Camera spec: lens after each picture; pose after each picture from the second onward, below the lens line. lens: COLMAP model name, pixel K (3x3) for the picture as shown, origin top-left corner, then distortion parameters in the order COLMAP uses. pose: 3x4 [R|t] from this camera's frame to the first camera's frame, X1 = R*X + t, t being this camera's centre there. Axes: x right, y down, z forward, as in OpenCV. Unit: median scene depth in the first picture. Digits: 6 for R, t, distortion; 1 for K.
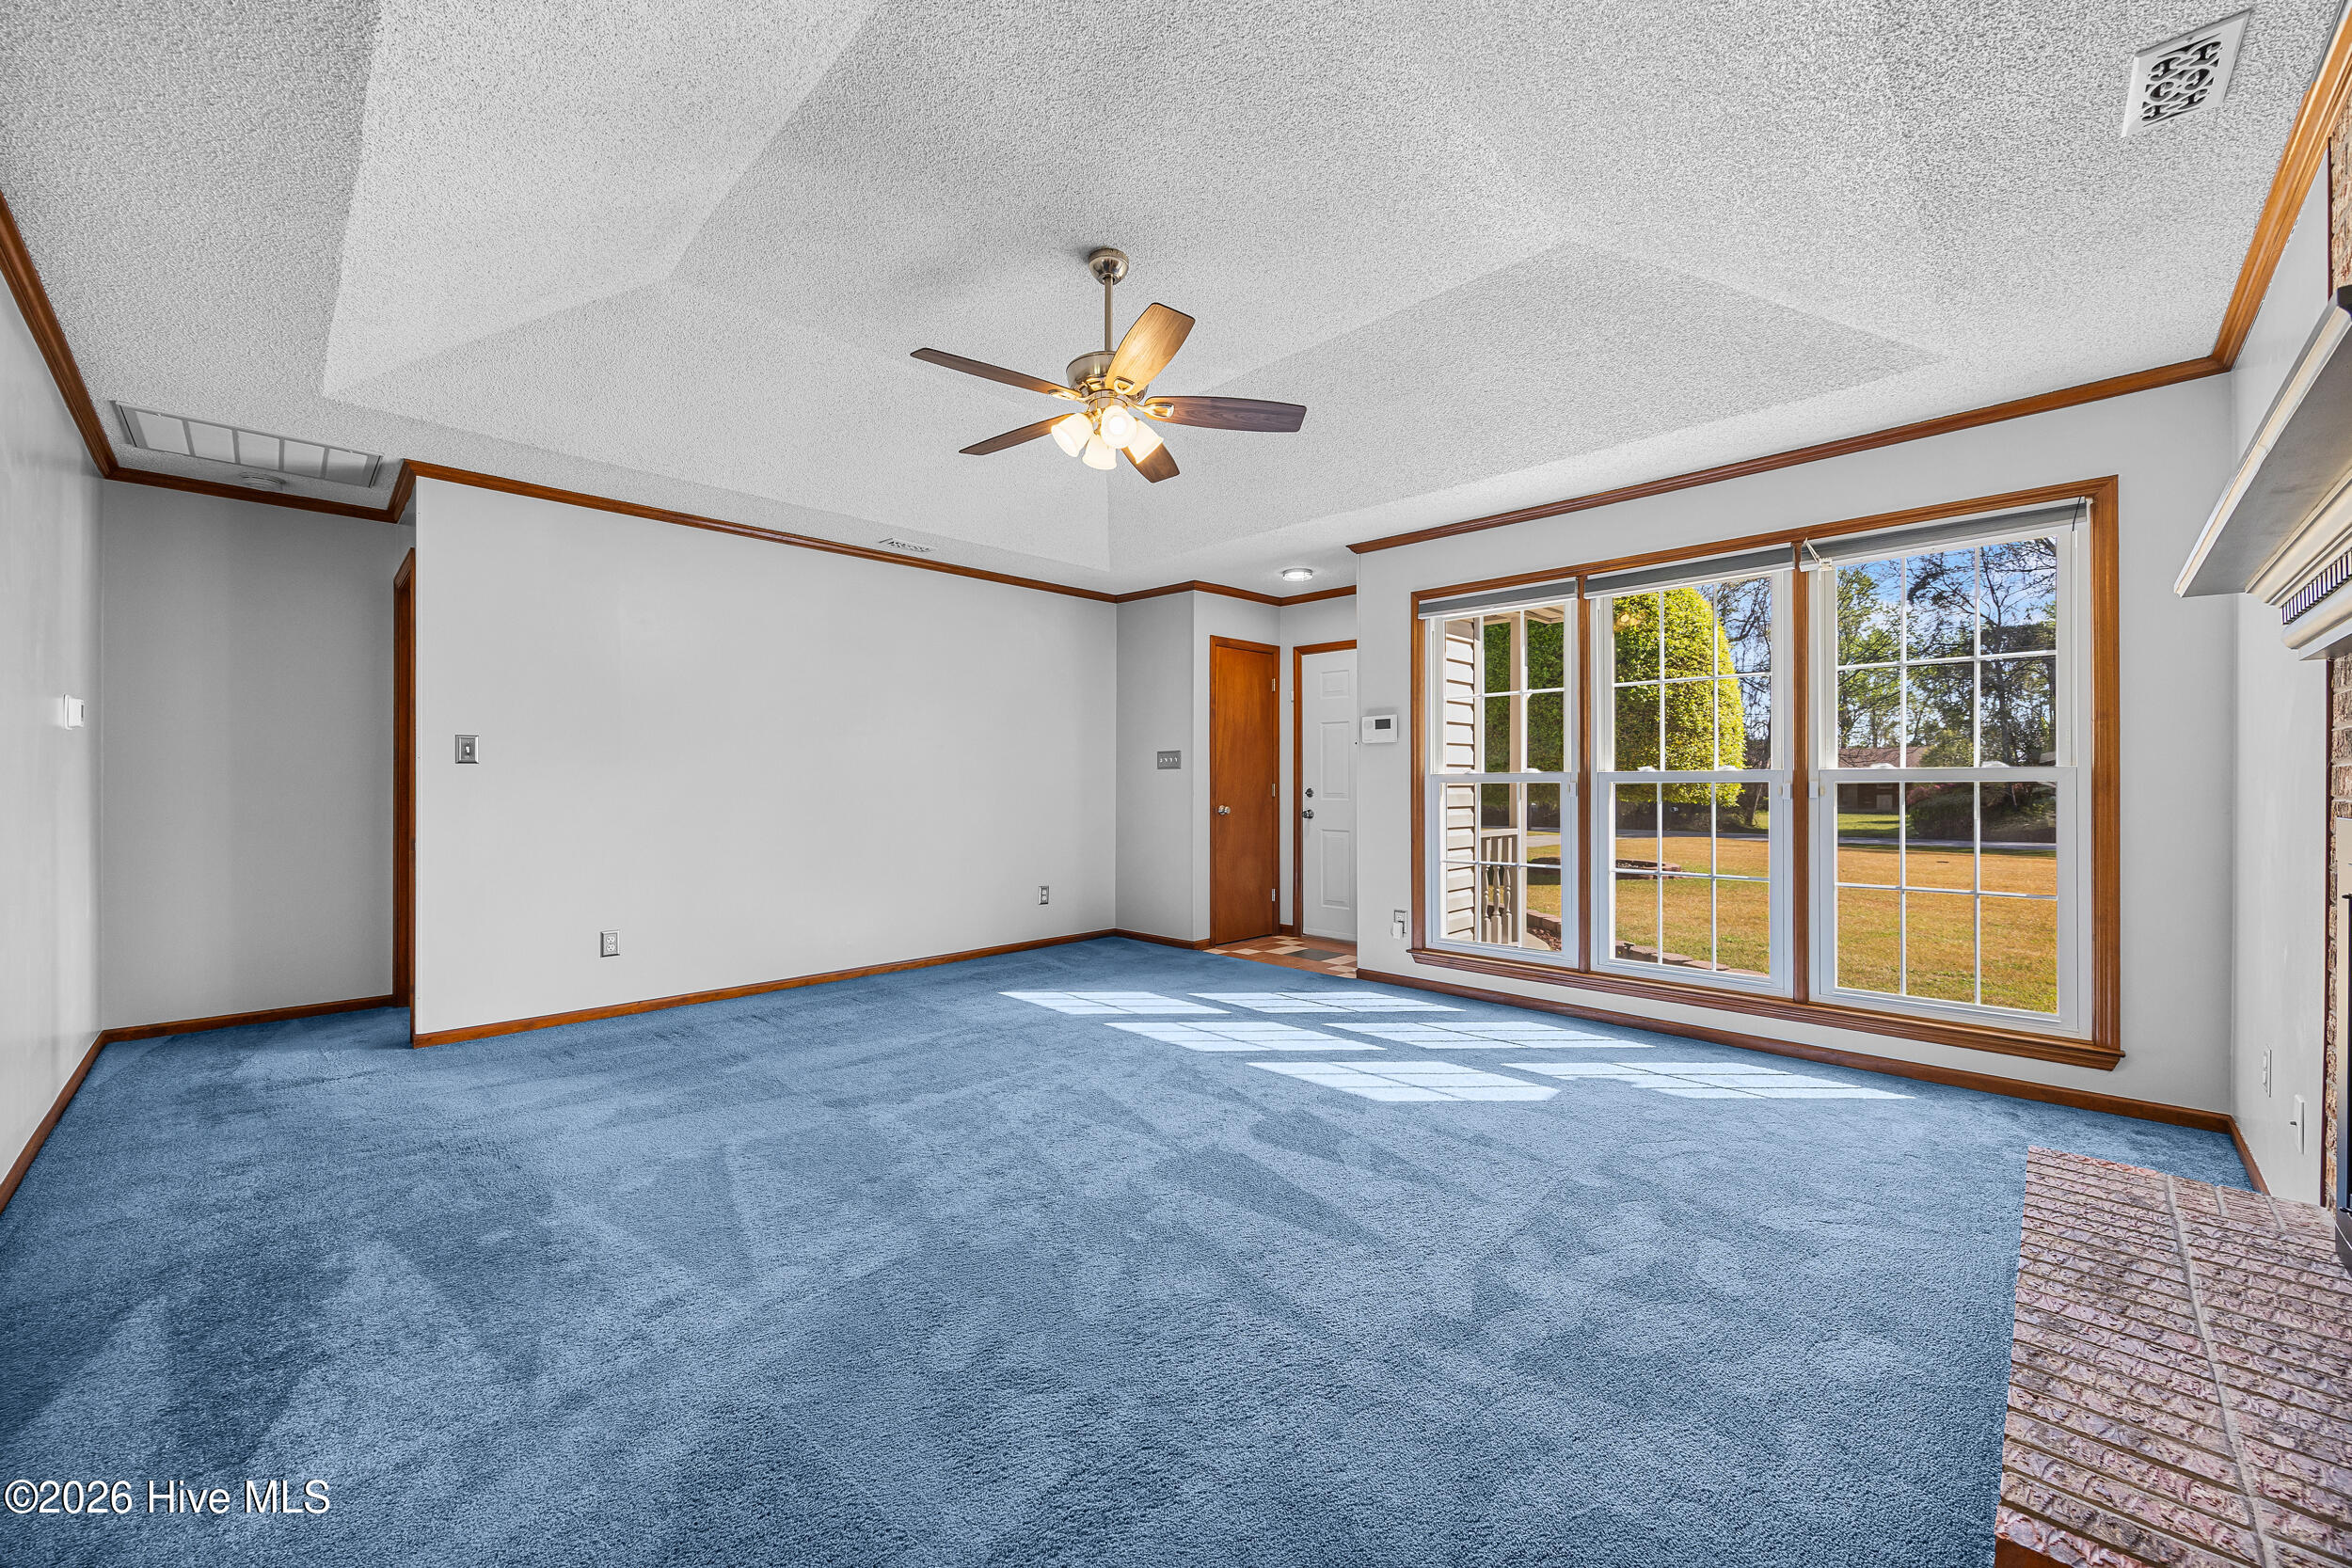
lens RADIAL K [[888.6, 0, 1191.9], [0, 888.6, 776.8], [0, 0, 1]] dist [-0.000889, -0.000081]
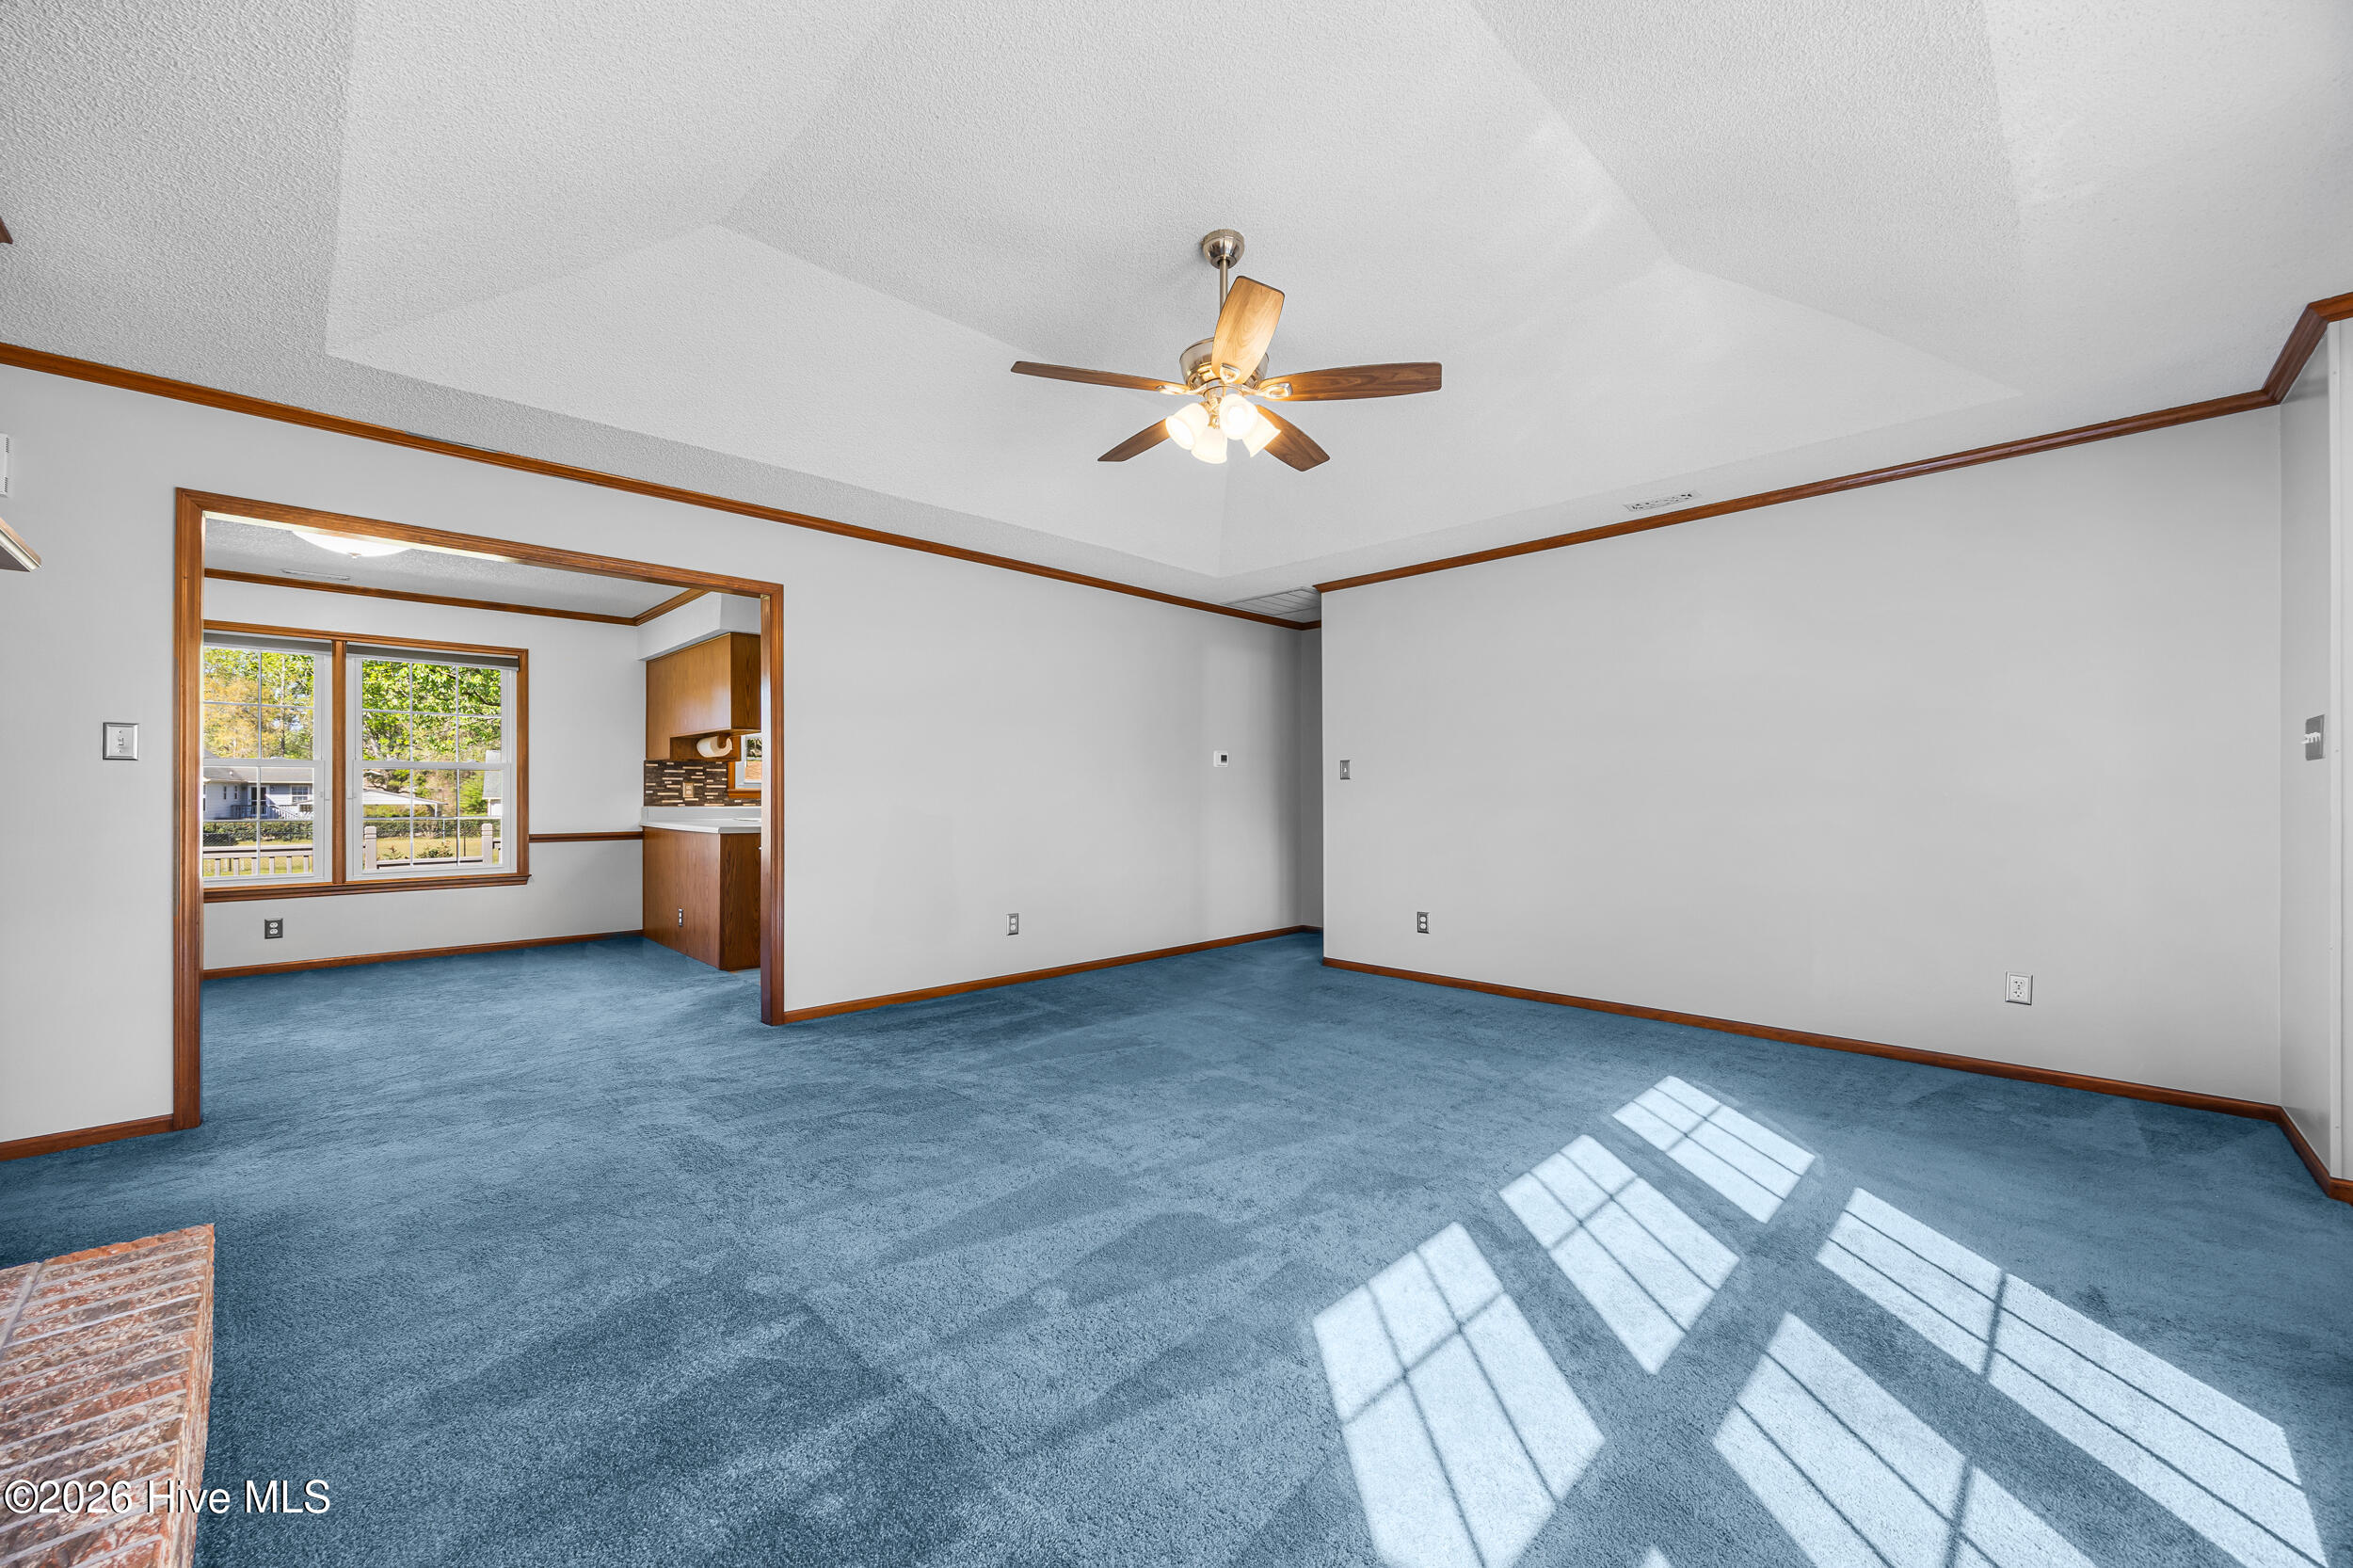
lens RADIAL K [[909.1, 0, 1176.5], [0, 909.1, 784.0], [0, 0, 1]] dist [-0.003213, -0.000362]
pose [[-0.021118, -0.009350, -0.999733, 0.694134], [0.010529, 0.999899, -0.009573, 0.004884], [0.999722, -0.010729, -0.021017, 0.767507]]
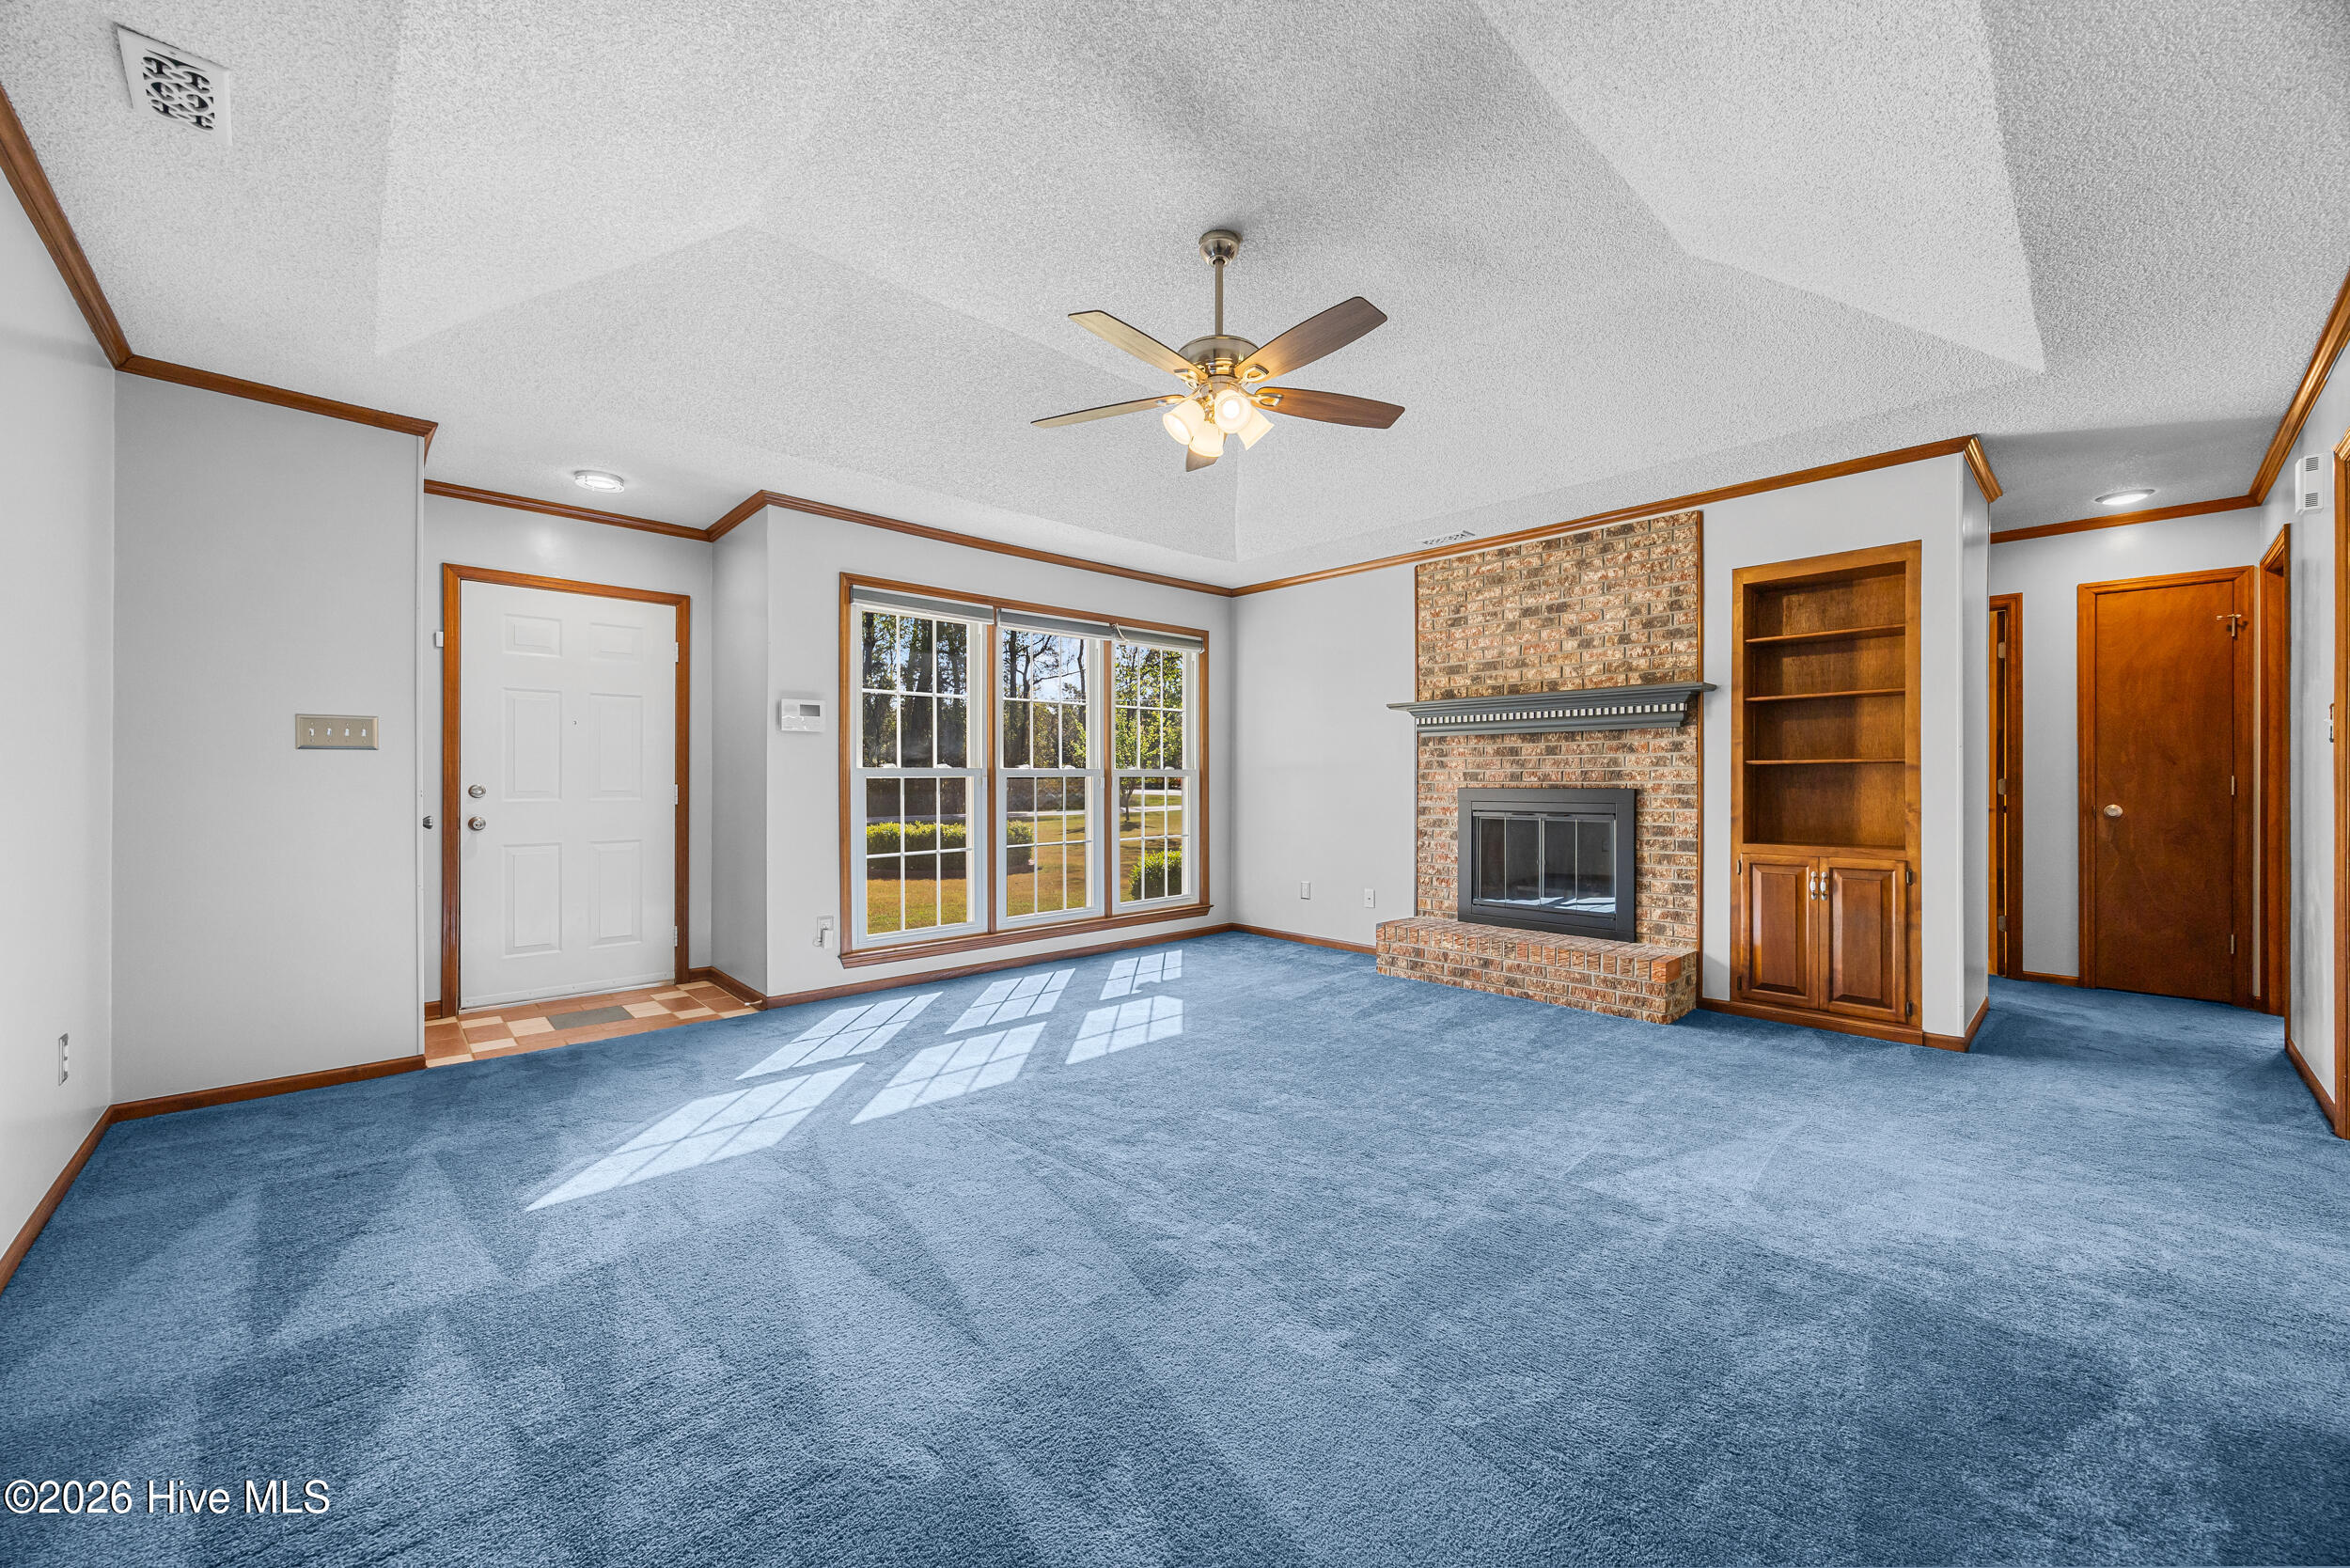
lens RADIAL K [[883.6, 0, 1178.9], [0, 883.6, 774.7], [0, 0, 1]] dist [-0.057308, -0.000053]
pose [[0.042392, 0.002839, 0.999097, -0.848148], [-0.007764, 0.999967, -0.002512, 0.004951], [-0.999071, -0.007651, 0.042413, 0.791537]]
